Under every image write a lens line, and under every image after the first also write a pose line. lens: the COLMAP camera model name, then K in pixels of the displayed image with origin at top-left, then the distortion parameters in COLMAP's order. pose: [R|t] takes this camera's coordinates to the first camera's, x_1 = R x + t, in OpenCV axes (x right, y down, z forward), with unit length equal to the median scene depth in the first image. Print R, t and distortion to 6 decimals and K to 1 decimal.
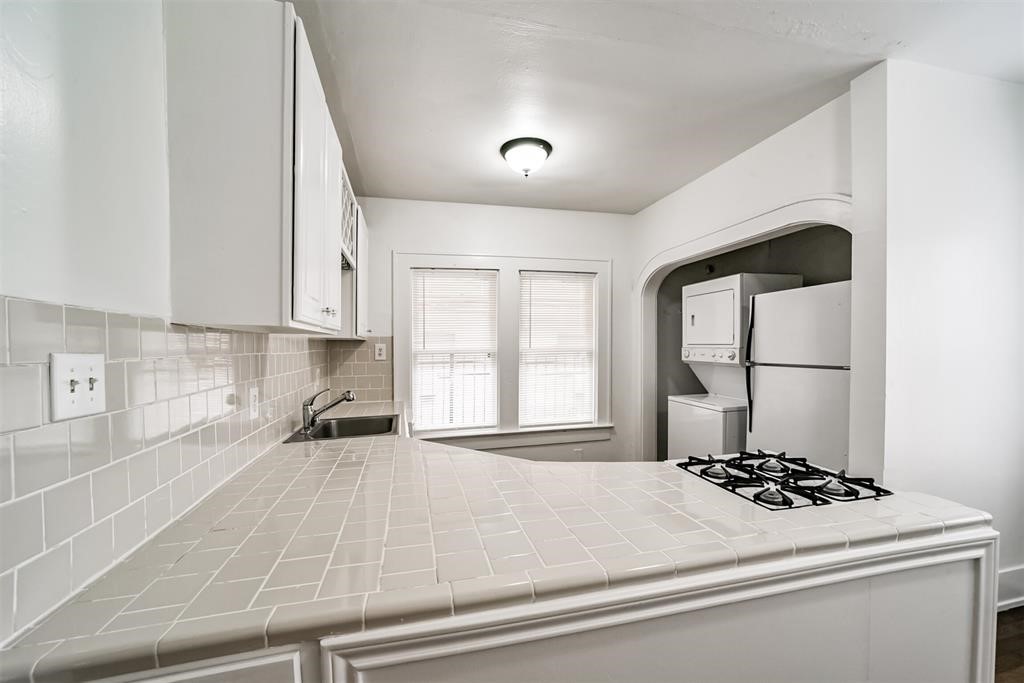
lens RADIAL K [[416.0, 0, 509.6], [0, 416.0, 367.9], [0, 0, 1]] dist [-0.000290, 0.000114]
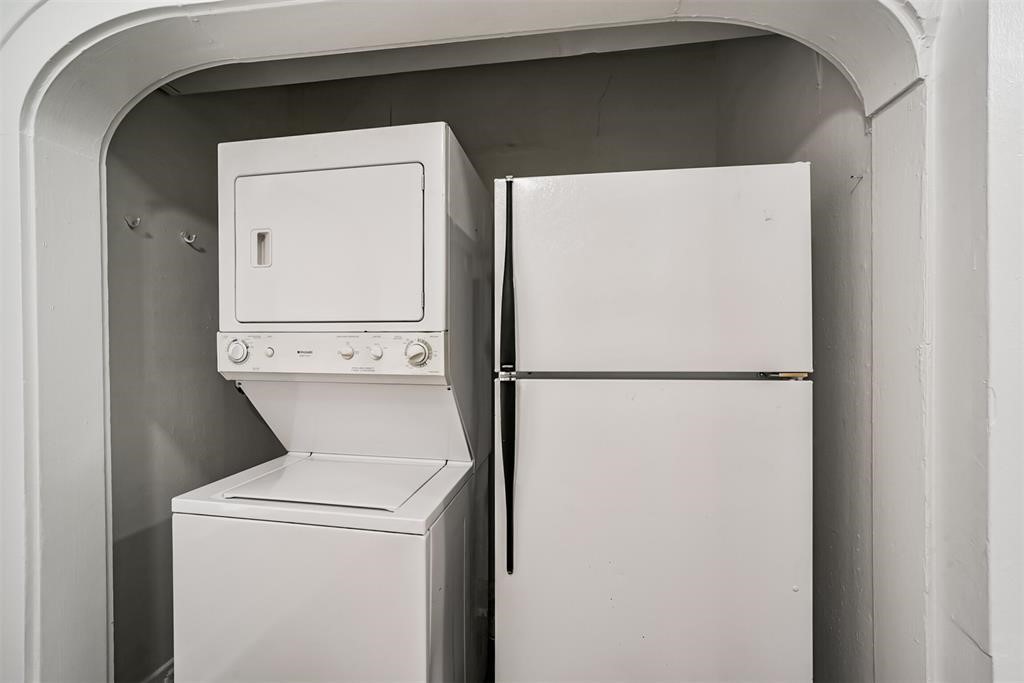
lens RADIAL K [[393.0, 0, 513.9], [0, 393.0, 350.6], [0, 0, 1]] dist [-0.008139, 0.000464]
pose [[0.367052, 0.007768, 0.930168, 0.222879], [0.044775, 0.998658, -0.026008, -0.016814], [-0.929122, 0.051194, 0.366212, 0.692102]]
